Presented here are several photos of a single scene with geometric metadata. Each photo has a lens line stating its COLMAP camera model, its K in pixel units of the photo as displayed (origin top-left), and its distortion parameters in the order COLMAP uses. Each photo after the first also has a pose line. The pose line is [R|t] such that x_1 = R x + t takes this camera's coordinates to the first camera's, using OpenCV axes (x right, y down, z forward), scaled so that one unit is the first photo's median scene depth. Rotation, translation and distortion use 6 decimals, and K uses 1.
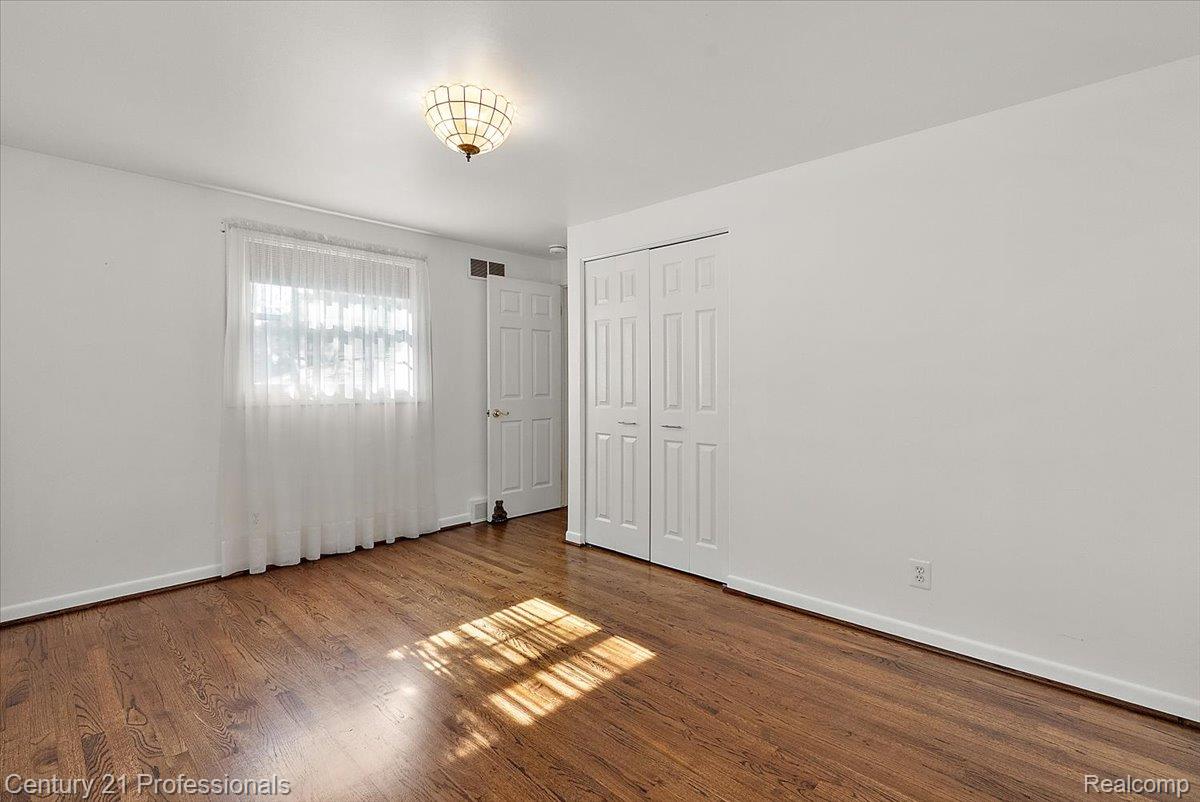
lens RADIAL K [[551.4, 0, 604.5], [0, 551.4, 388.0], [0, 0, 1]] dist [-0.001922, -0.000092]
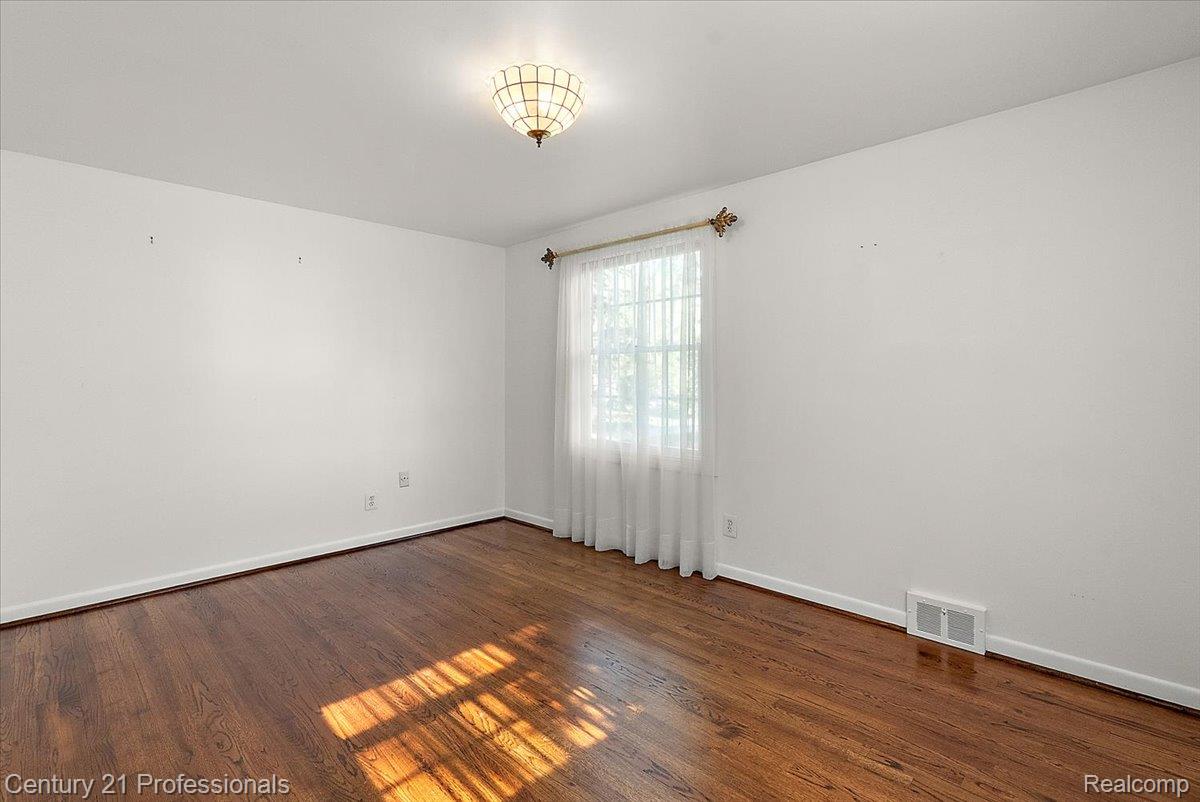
lens RADIAL K [[551.4, 0, 604.5], [0, 551.4, 388.0], [0, 0, 1]] dist [-0.001922, -0.000092]
pose [[-0.999875, -0.000929, 0.015759, -0.369678], [-0.000597, 0.999777, 0.021107, -0.017432], [-0.015775, 0.021095, -0.999653, 1.929525]]
